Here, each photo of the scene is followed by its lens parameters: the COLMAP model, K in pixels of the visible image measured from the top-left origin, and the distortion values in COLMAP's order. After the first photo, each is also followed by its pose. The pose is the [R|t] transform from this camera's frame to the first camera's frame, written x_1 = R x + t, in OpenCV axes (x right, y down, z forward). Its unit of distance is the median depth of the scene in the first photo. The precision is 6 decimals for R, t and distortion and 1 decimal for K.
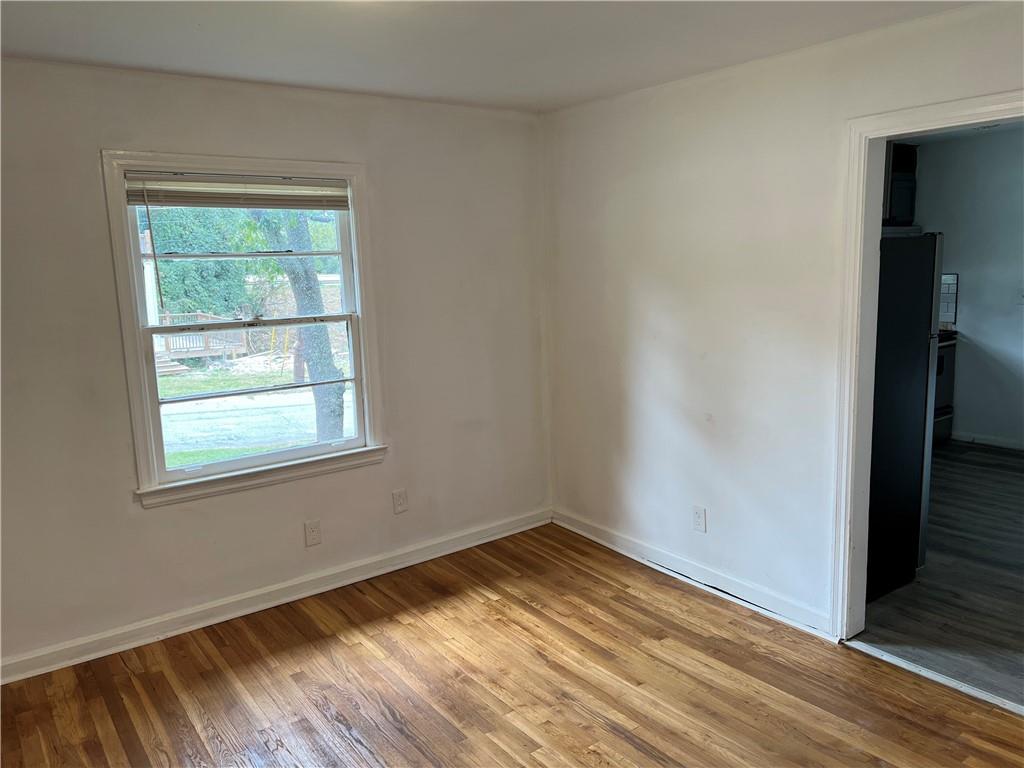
lens RADIAL K [[768.5, 0, 514.5], [0, 768.5, 375.6], [0, 0, 1]] dist [0.043015, -0.040805]
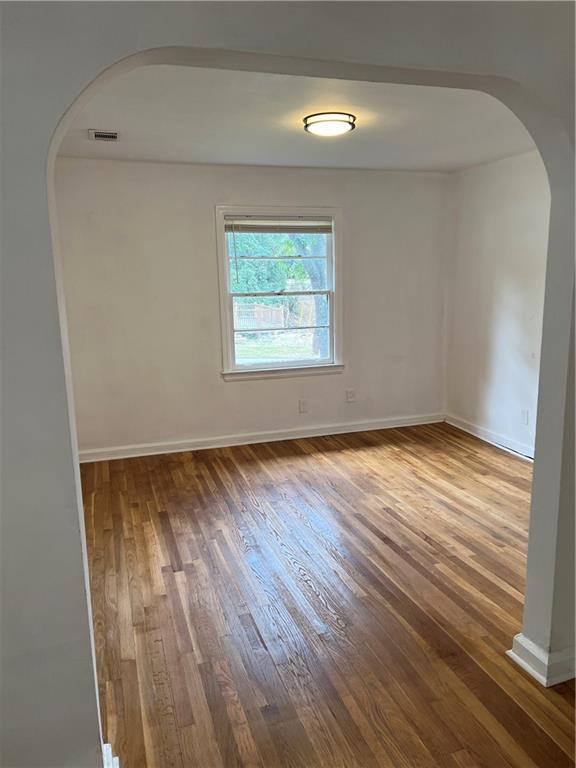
lens RADIAL K [[576.4, 0, 291.3], [0, 576.4, 380.2], [0, 0, 1]] dist [0.043015, -0.040805]
pose [[0.947060, 0.068731, -0.313612, 0.169817], [-0.056582, 0.997258, 0.047690, 0.085014], [0.316030, -0.027420, 0.948353, -0.396718]]
